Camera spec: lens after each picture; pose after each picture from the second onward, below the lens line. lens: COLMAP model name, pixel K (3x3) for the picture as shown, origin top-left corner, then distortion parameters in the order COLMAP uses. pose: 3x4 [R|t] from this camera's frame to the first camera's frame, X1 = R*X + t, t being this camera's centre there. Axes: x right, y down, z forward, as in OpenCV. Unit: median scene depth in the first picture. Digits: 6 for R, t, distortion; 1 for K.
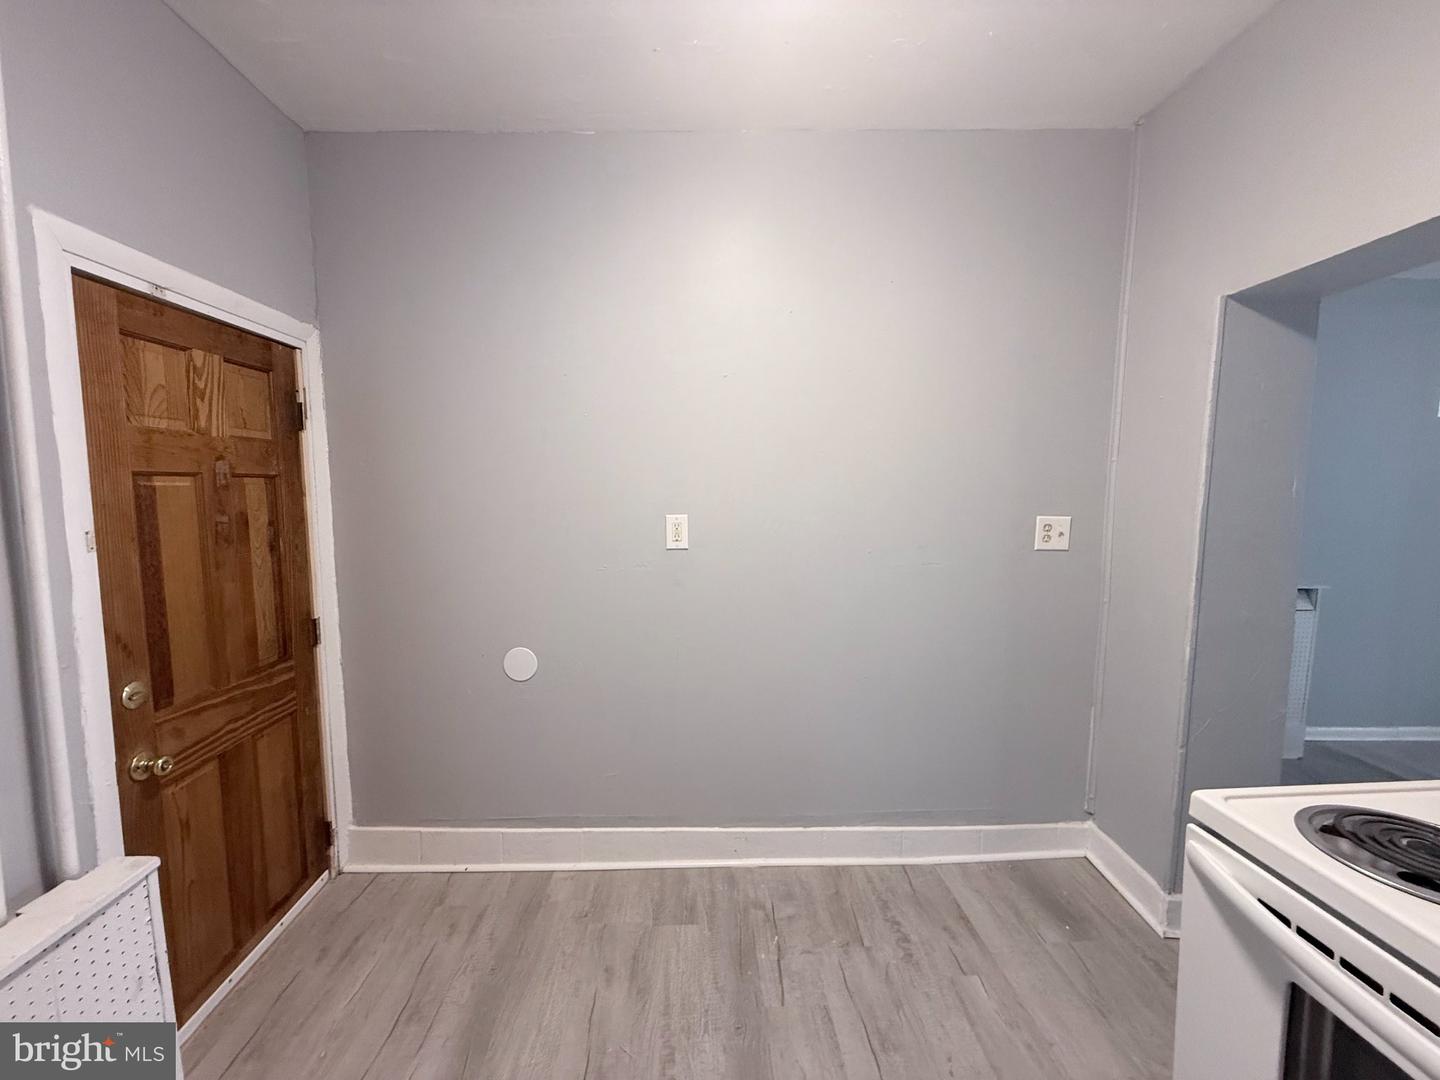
lens RADIAL K [[575.7, 0, 717.9], [0, 575.7, 537.2], [0, 0, 1]] dist [-0.000166, 0.000553]
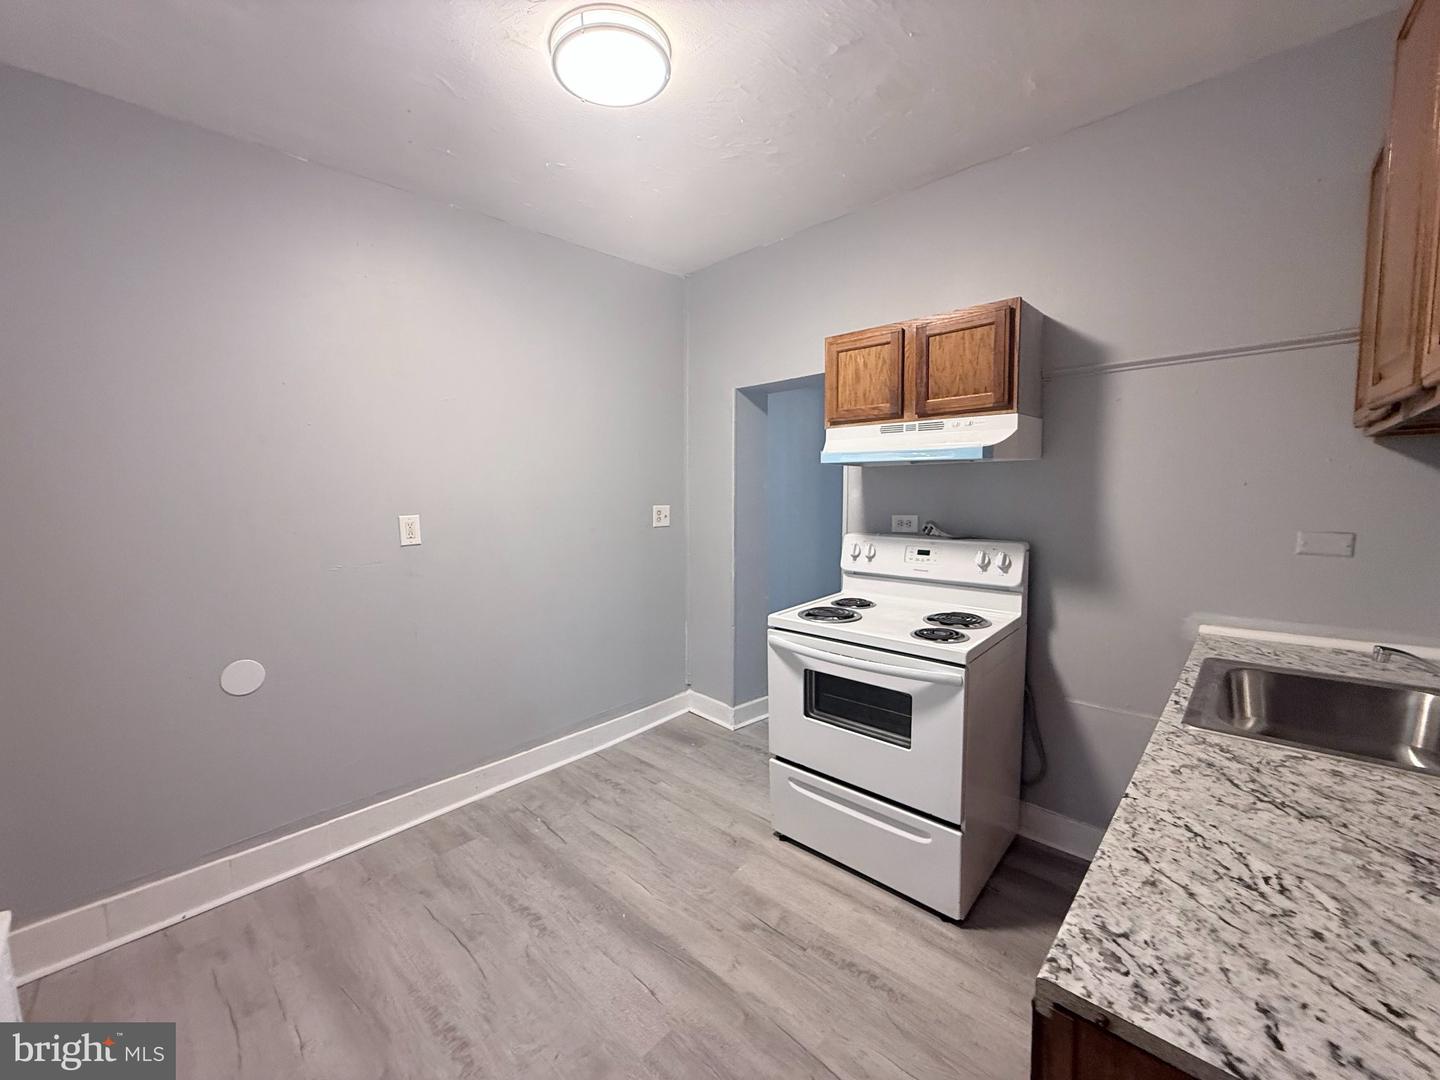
lens RADIAL K [[575.7, 0, 714.6], [0, 575.7, 536.7], [0, 0, 1]] dist [-0.000166, 0.000553]
pose [[0.711201, -0.072044, 0.699288, -0.513829], [0.071683, 0.996982, 0.029810, 0.014986], [-0.699325, 0.028927, 0.714219, -0.293415]]
